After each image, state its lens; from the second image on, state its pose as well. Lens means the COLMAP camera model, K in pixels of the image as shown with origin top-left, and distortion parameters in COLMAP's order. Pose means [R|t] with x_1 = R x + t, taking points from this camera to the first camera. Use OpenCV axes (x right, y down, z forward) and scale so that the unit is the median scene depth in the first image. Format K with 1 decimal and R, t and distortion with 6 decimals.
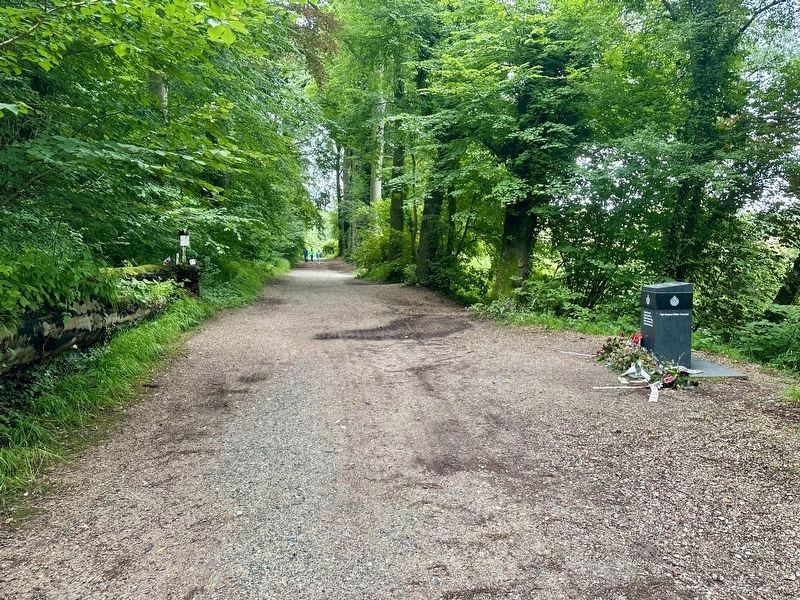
lens RADIAL K [[553.8, 0, 399.6], [0, 553.8, 298.3], [0, 0, 1]] dist [0.009159, 0.000680]
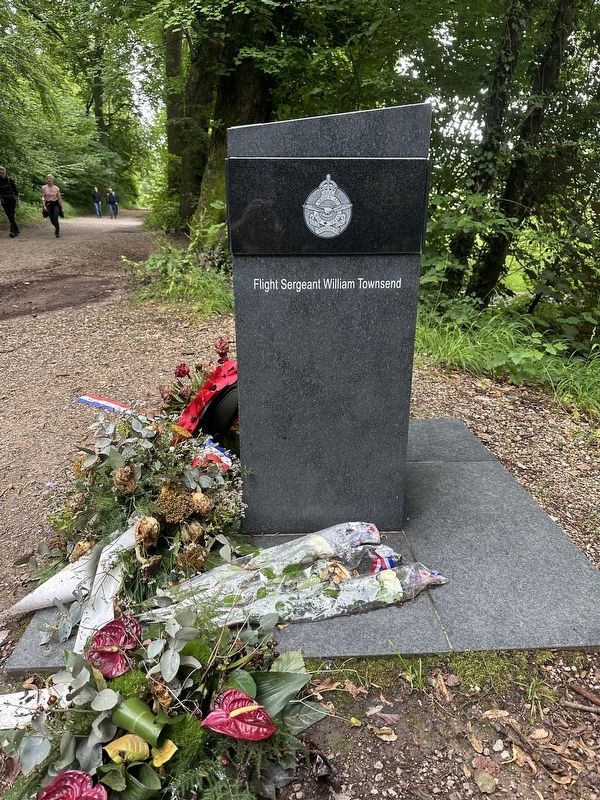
lens RADIAL K [[553.8, 0, 299.3], [0, 553.8, 401.3], [0, 0, 1]] dist [0.009159, 0.000680]
pose [[0.998596, -0.032658, 0.041712, 0.475055], [0.020832, 0.966023, 0.257614, 0.019236], [-0.048708, -0.256384, 0.965347, 0.804354]]
